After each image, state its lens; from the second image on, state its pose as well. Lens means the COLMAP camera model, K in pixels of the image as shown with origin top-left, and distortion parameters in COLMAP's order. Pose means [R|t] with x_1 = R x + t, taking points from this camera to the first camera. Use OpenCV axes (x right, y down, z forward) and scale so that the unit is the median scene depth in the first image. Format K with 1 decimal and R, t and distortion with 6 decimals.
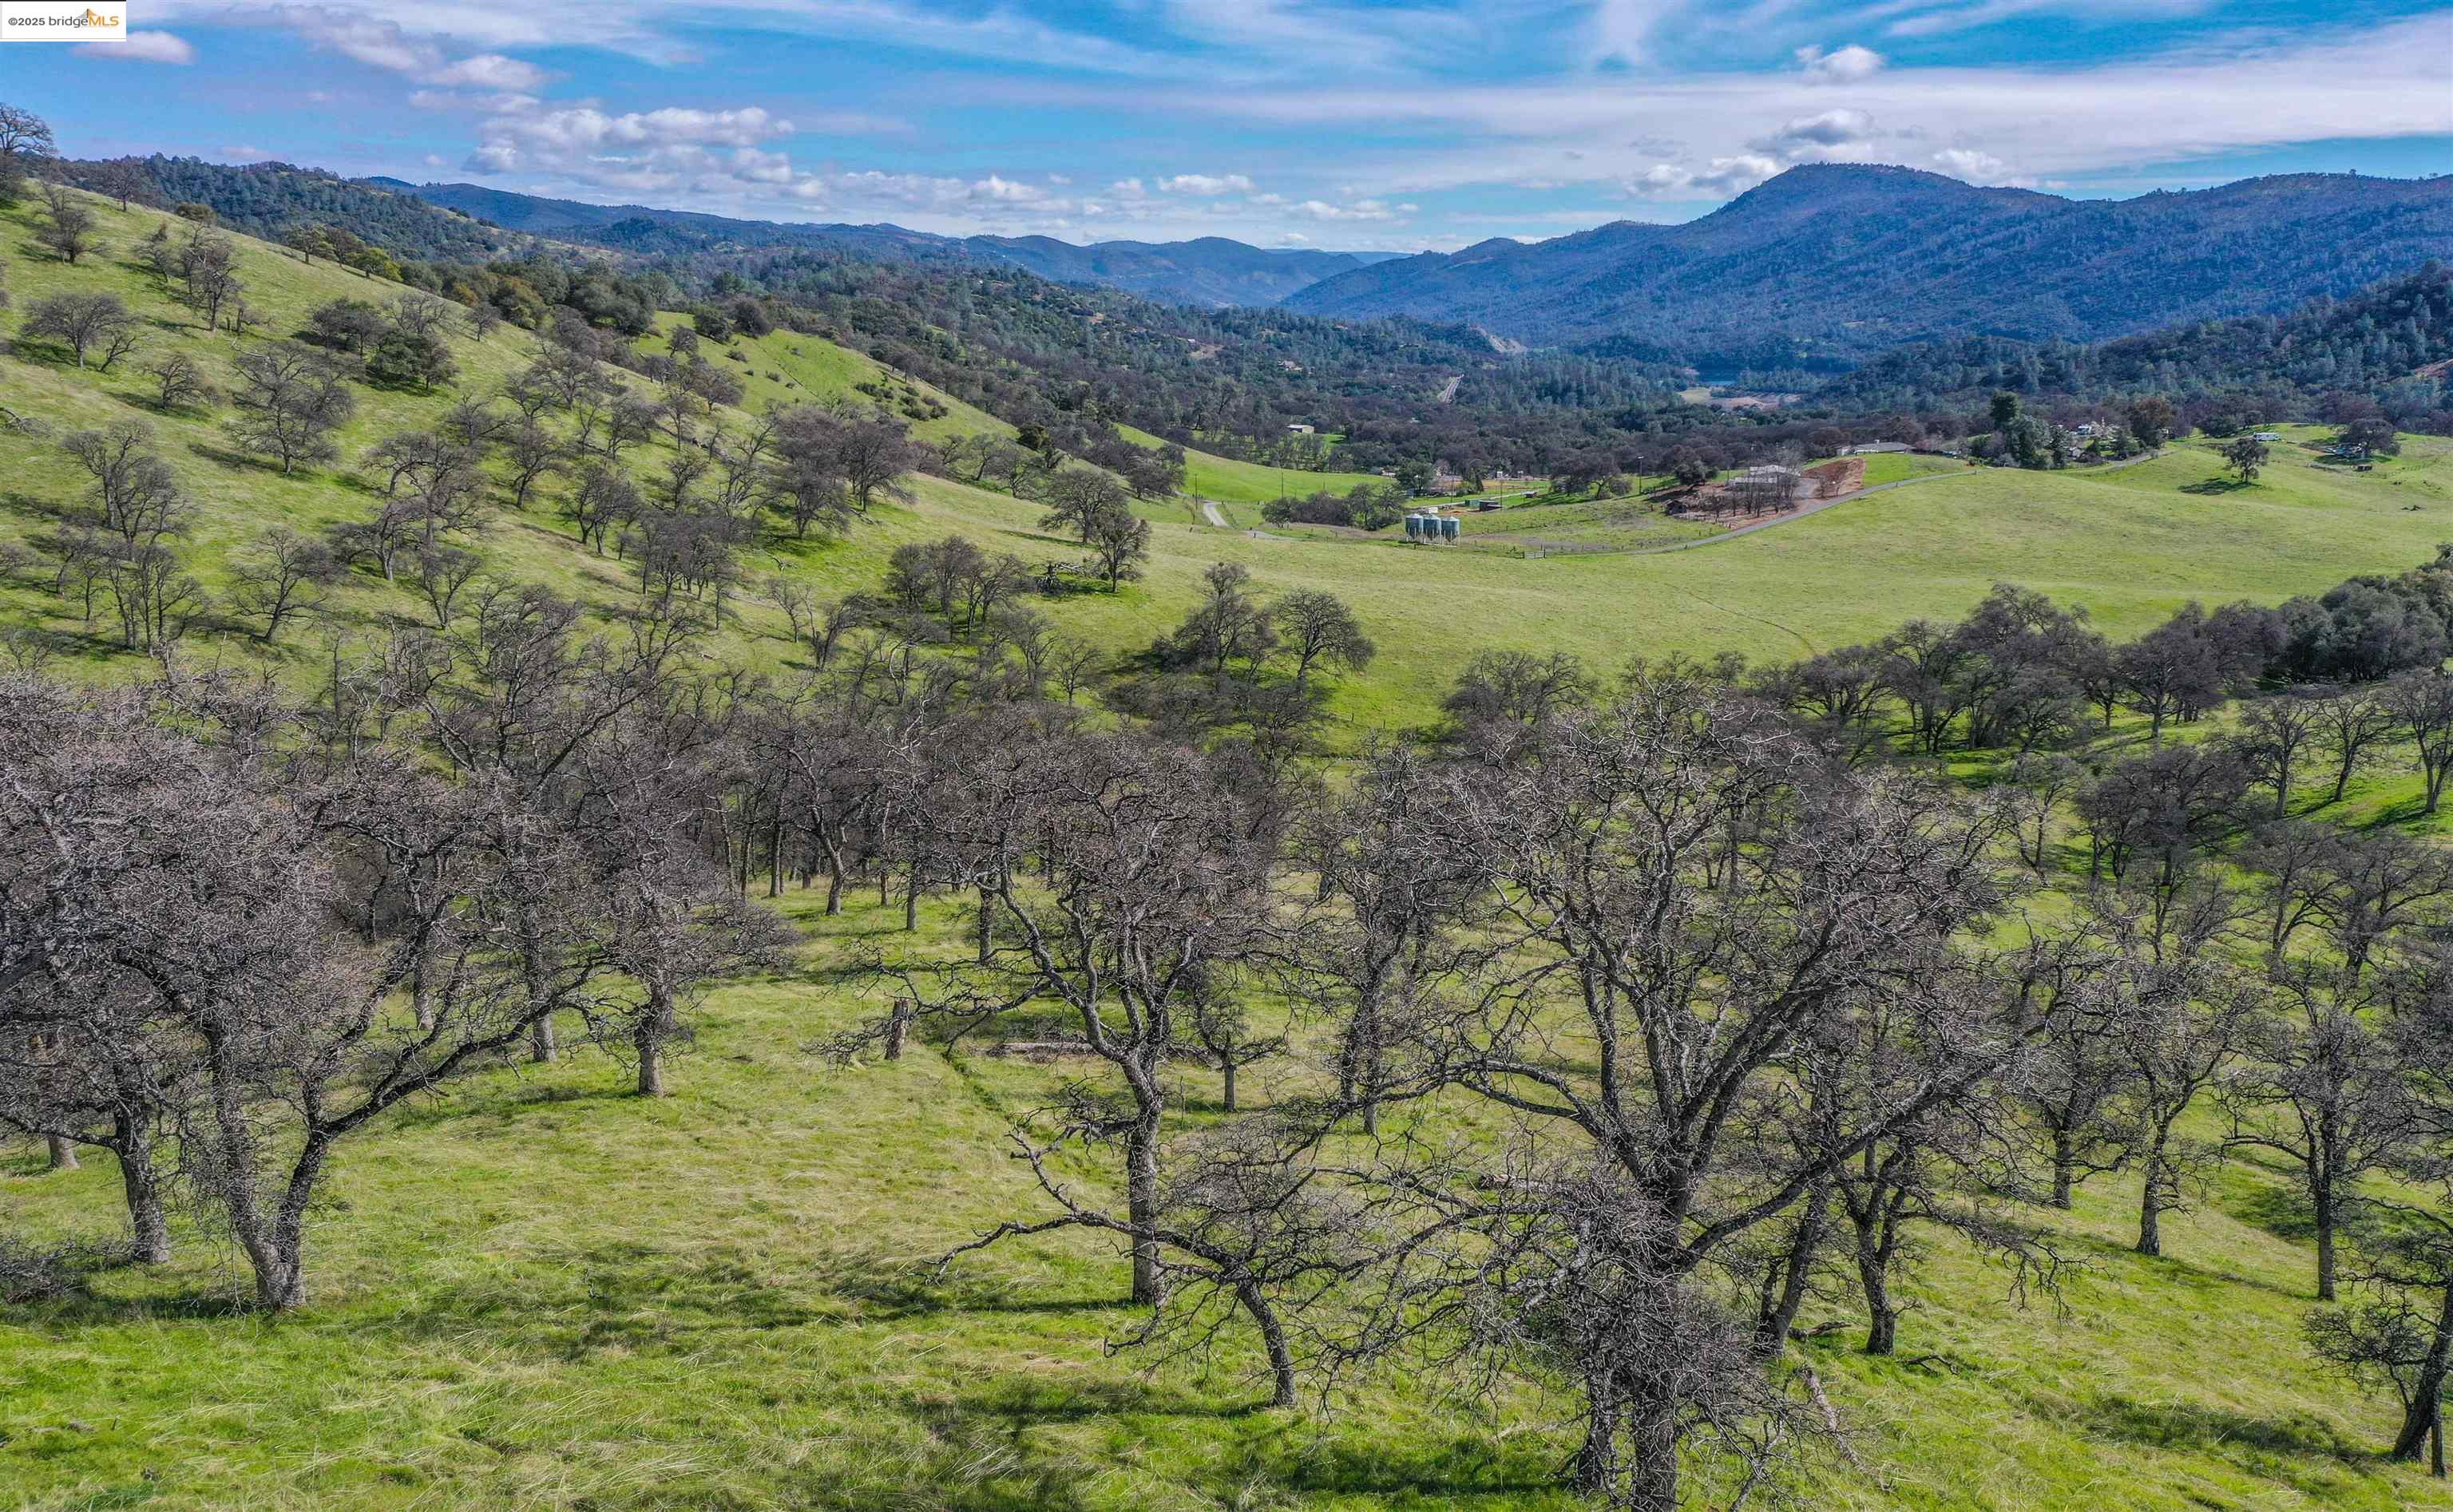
lens RADIAL K [[2095.9, 0, 1228.6], [0, 2095.9, 884.6], [0, 0, 1]] dist [-0.004962, 0.000336]
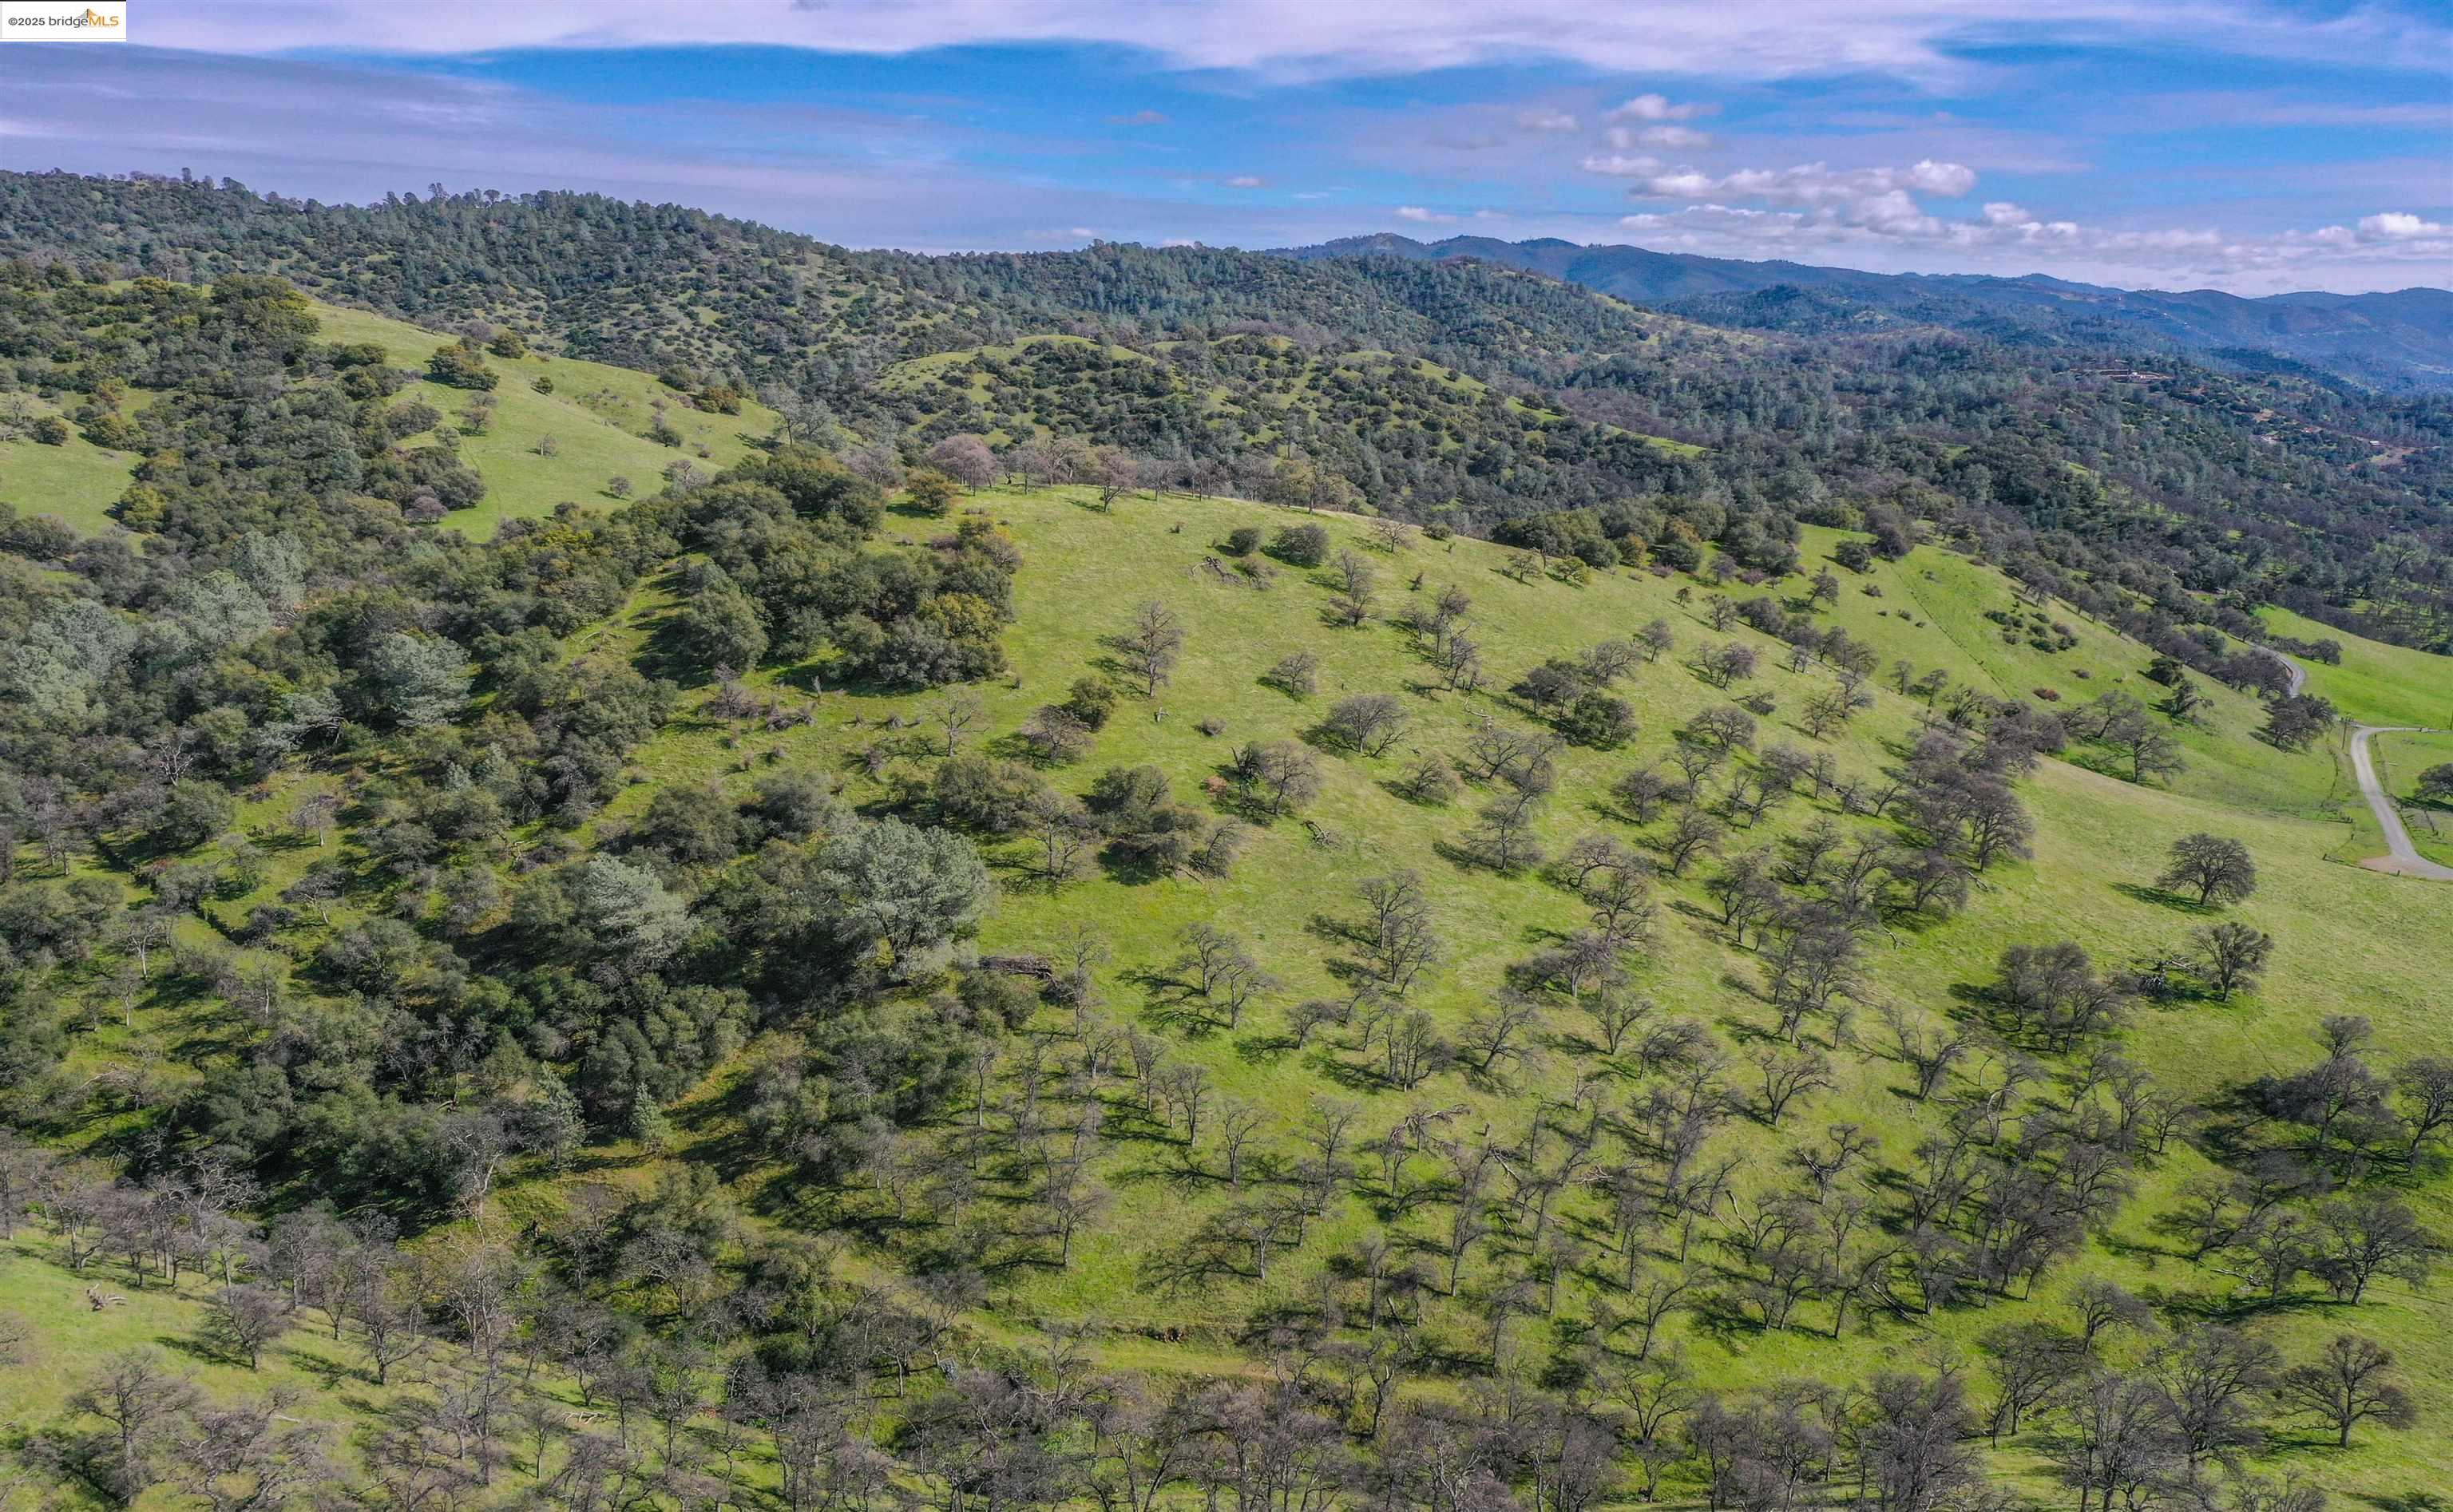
lens RADIAL K [[2095.9, 0, 1241.5], [0, 2095.9, 872.3], [0, 0, 1]] dist [-0.004962, 0.000336]
pose [[0.875088, 0.132050, -0.465601, -0.003429], [-0.144280, 0.989492, 0.009462, -0.068591], [0.461958, 0.058897, 0.884944, -0.060864]]
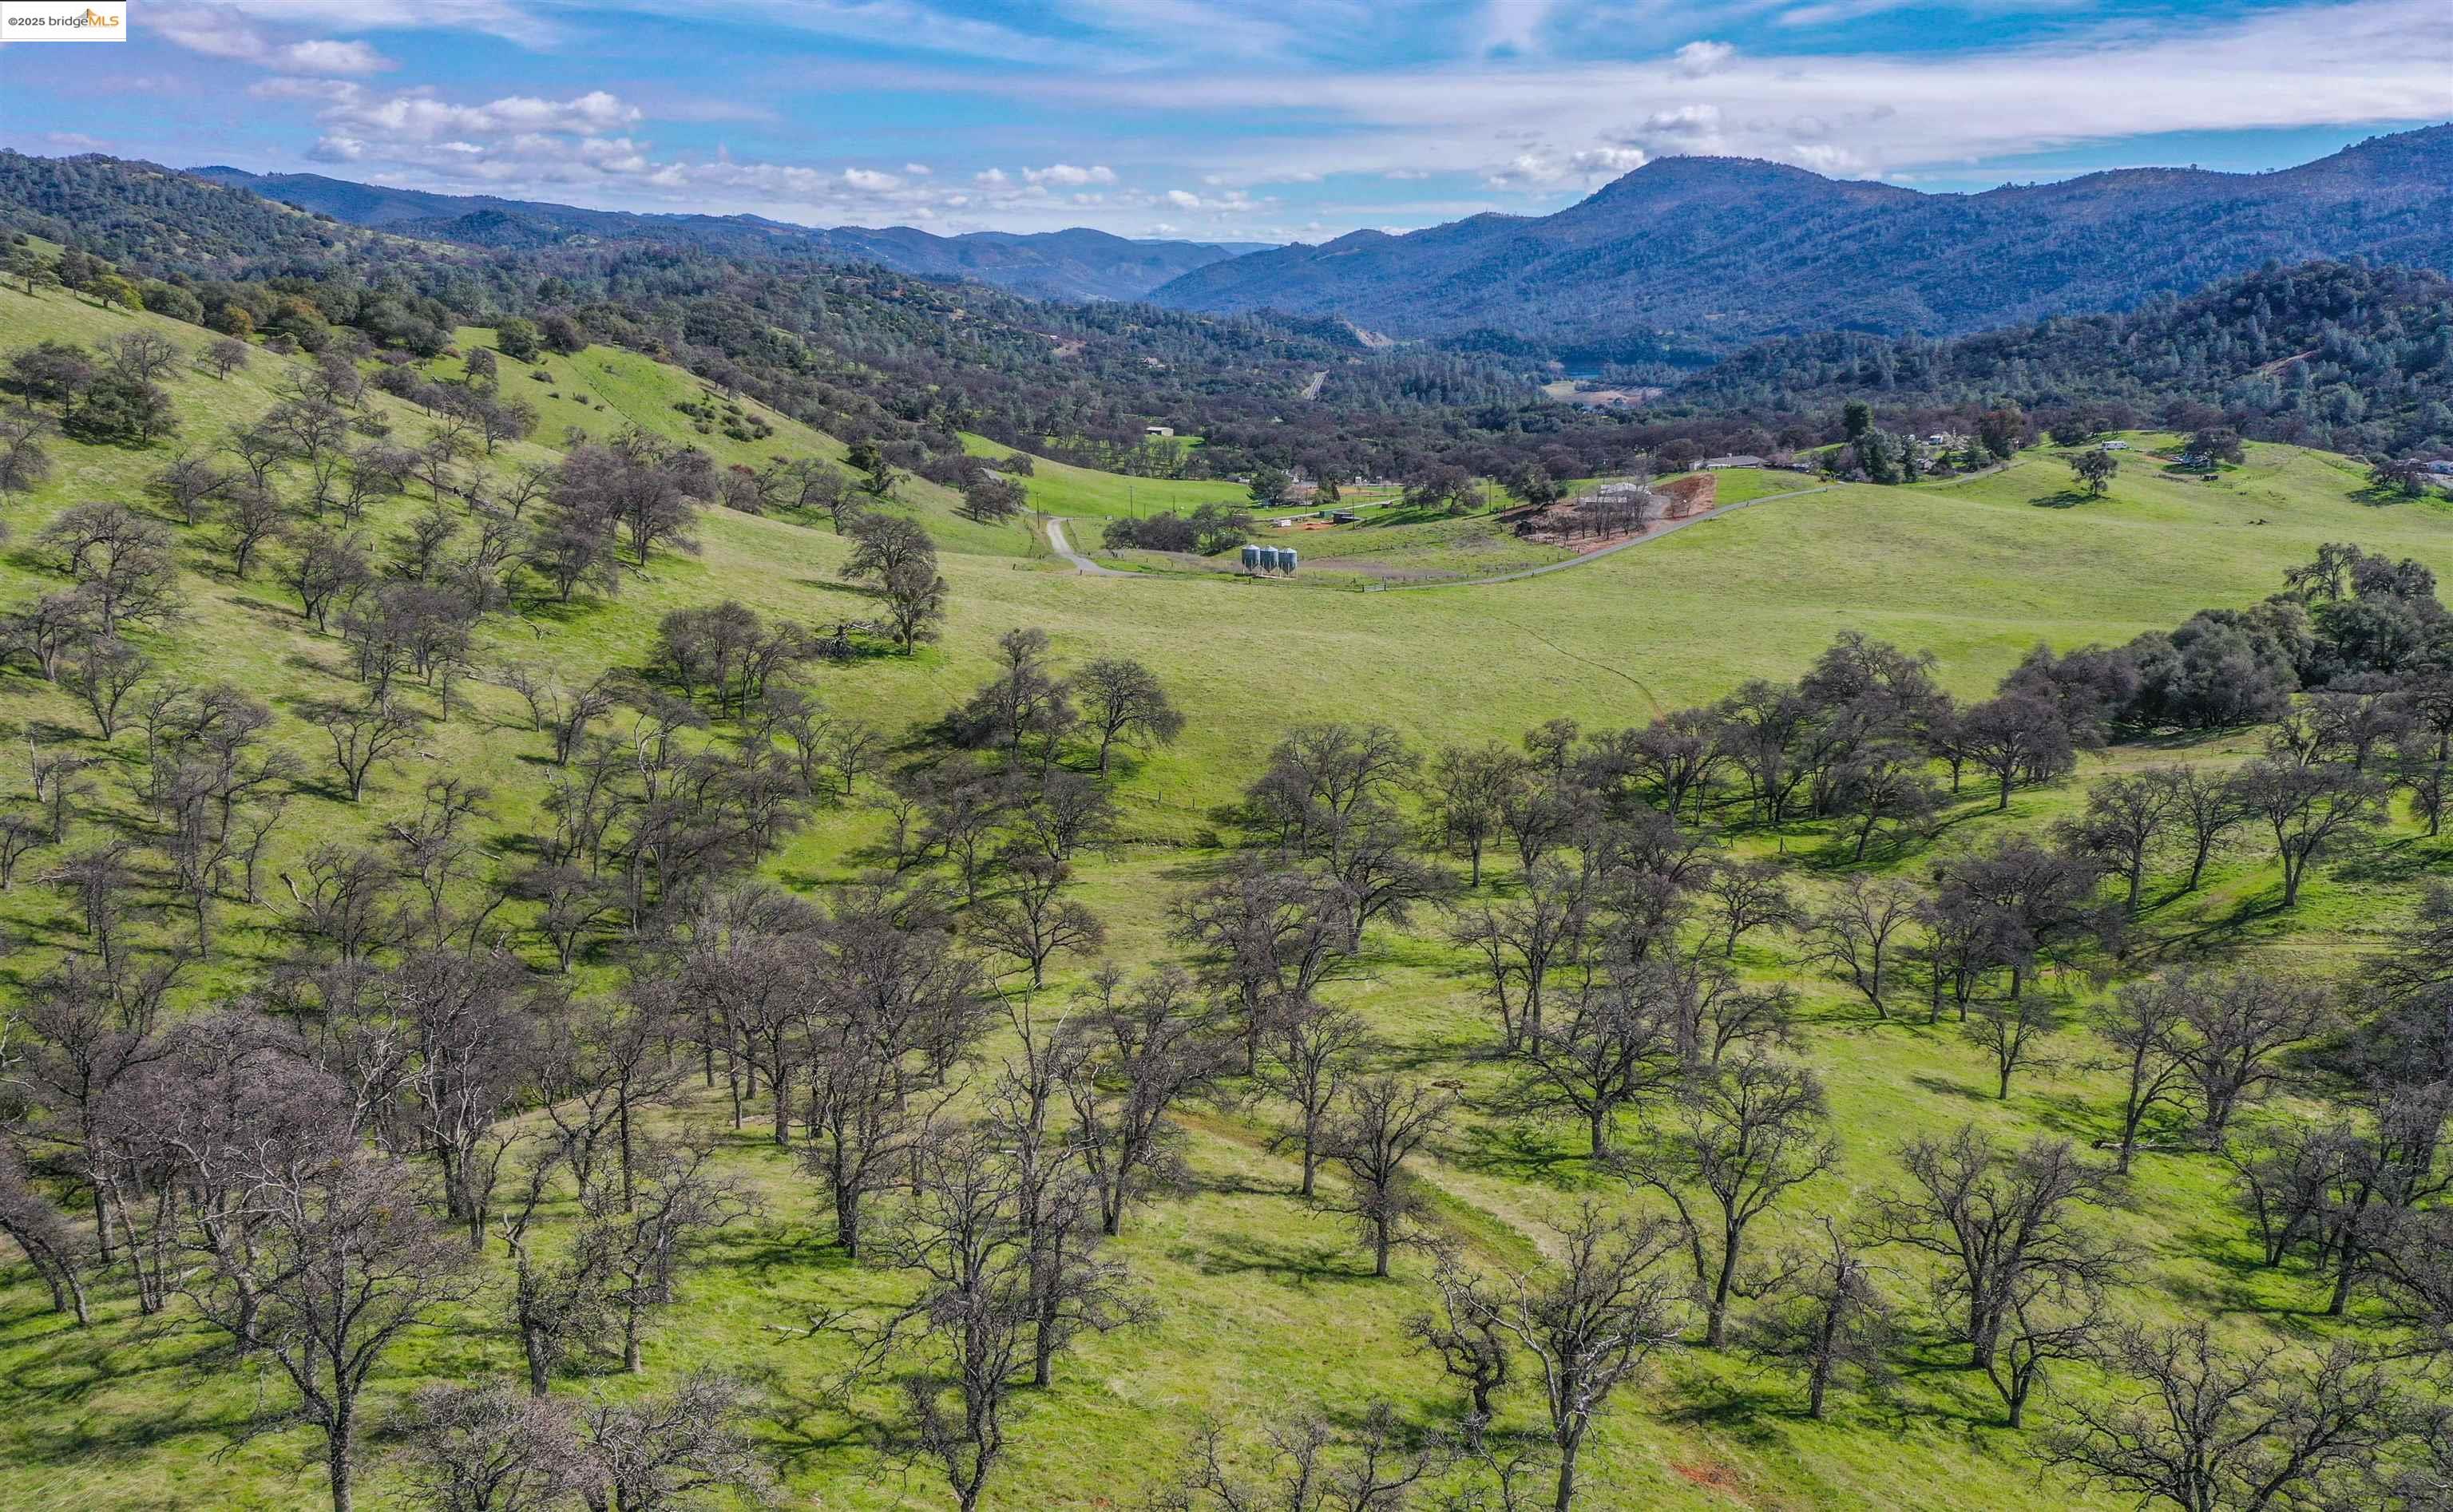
lens RADIAL K [[2095.9, 0, 1224.1], [0, 2095.9, 893.1], [0, 0, 1]] dist [-0.004962, 0.000336]
pose [[0.998316, -0.016740, 0.055550, 0.015156], [0.016310, 0.999833, 0.008185, -0.018778], [-0.055678, -0.007265, 0.998422, 0.029816]]
